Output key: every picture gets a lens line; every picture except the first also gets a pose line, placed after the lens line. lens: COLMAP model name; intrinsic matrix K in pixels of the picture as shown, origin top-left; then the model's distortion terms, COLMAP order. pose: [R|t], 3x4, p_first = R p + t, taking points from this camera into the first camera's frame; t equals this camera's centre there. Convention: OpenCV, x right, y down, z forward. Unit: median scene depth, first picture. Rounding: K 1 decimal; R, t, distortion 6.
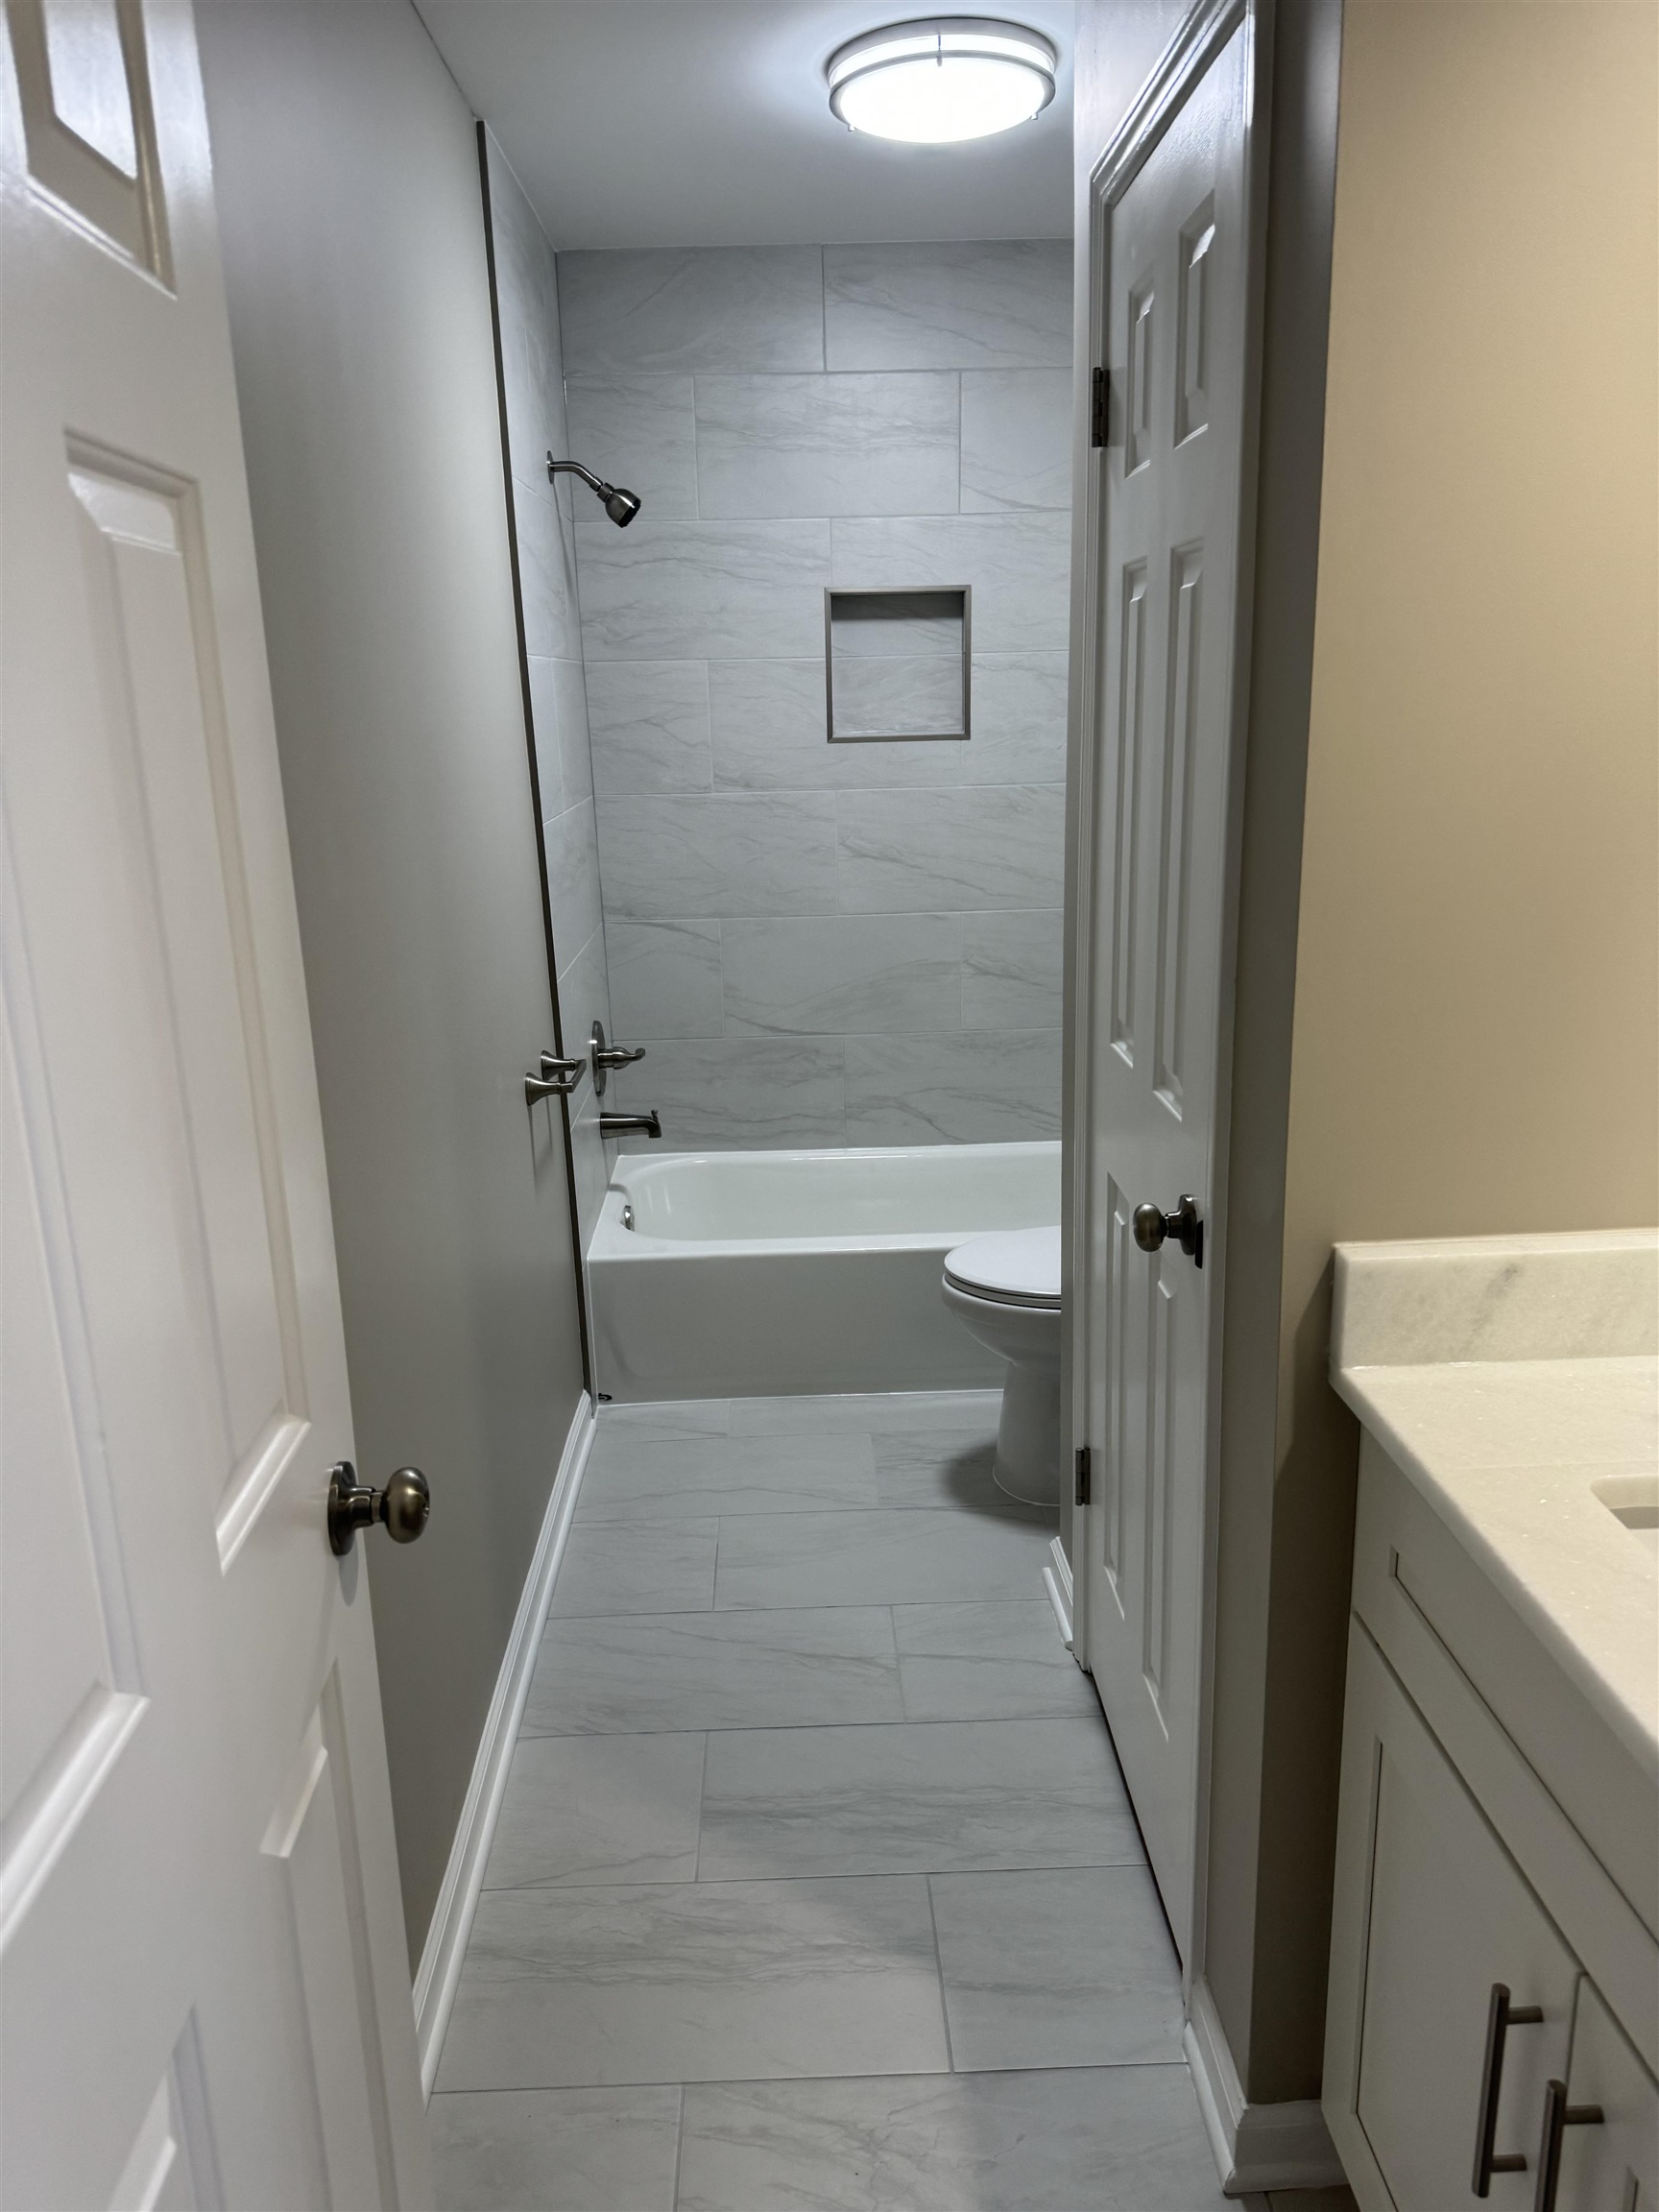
lens RADIAL K [[1552.5, 0, 827.5], [0, 1552.5, 1097.7], [0, 0, 1]] dist [0.107400, -0.155597]
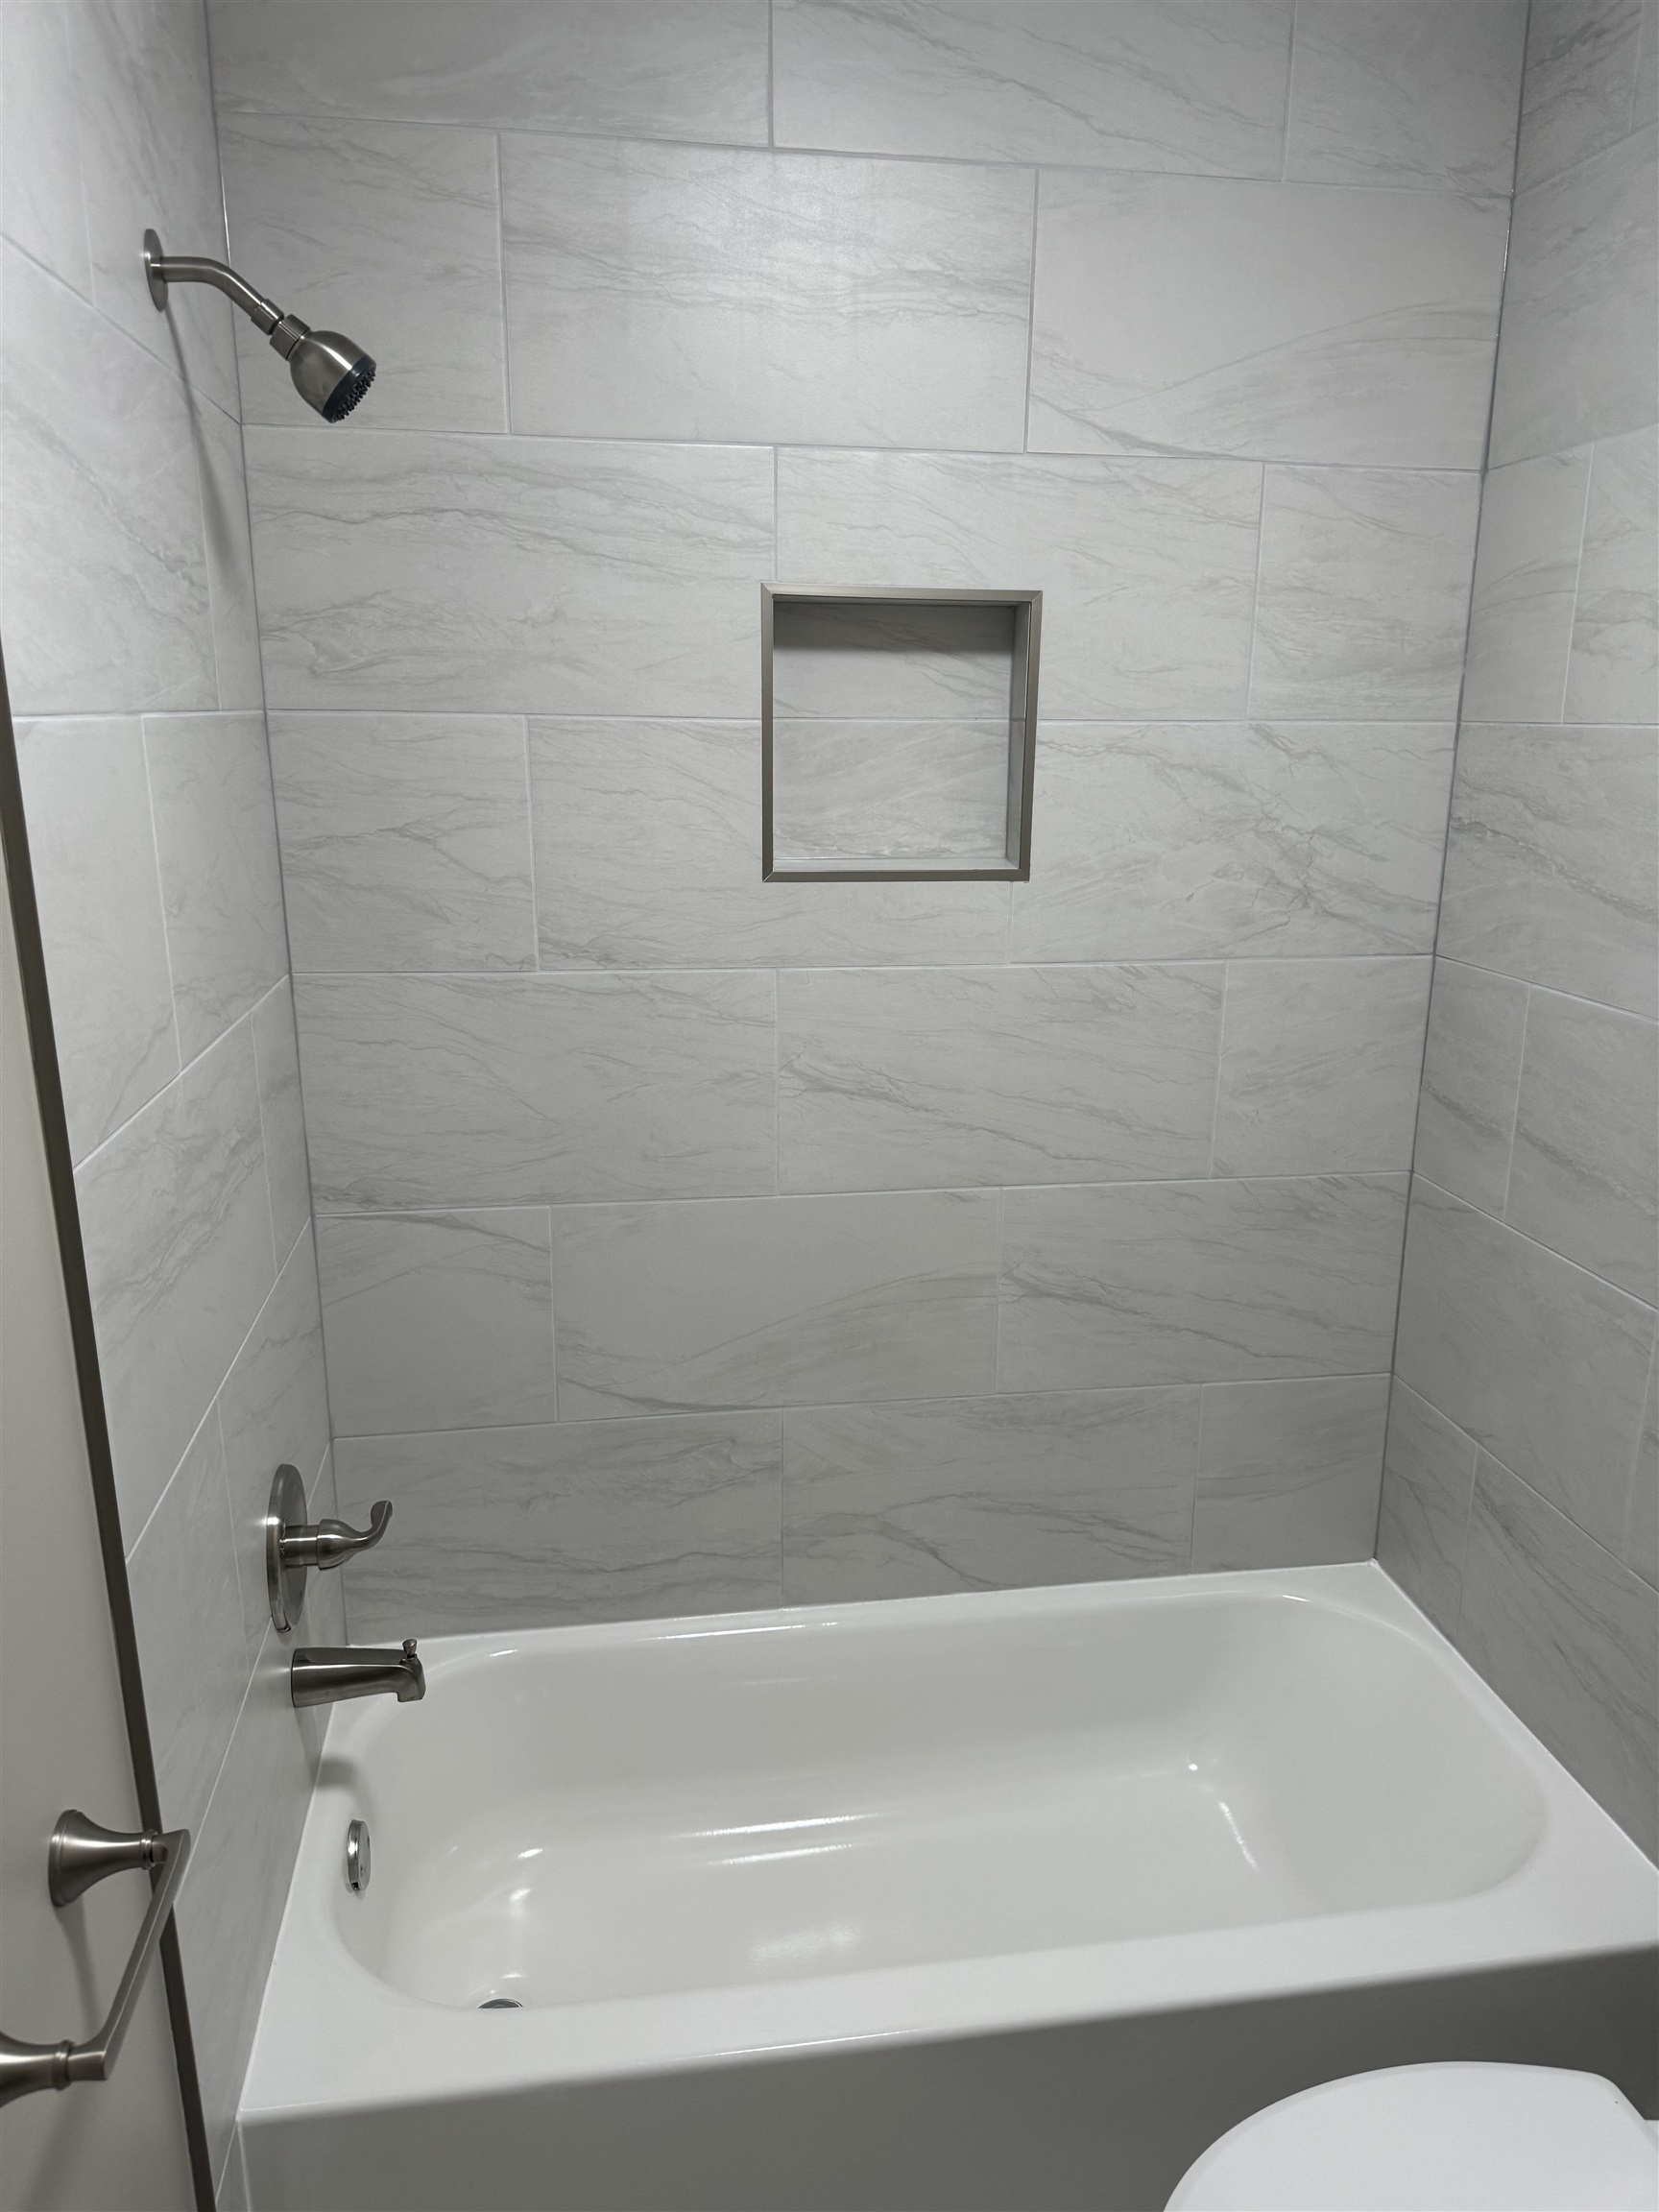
lens RADIAL K [[1528.5, 0, 855.9], [0, 1528.5, 1094.9], [0, 0, 1]] dist [0.107635, -0.171118]
pose [[0.989528, -0.001944, 0.144329, -0.043565], [0.003777, 0.999916, -0.012429, -0.151055], [-0.144293, 0.012844, 0.989452, 0.495172]]
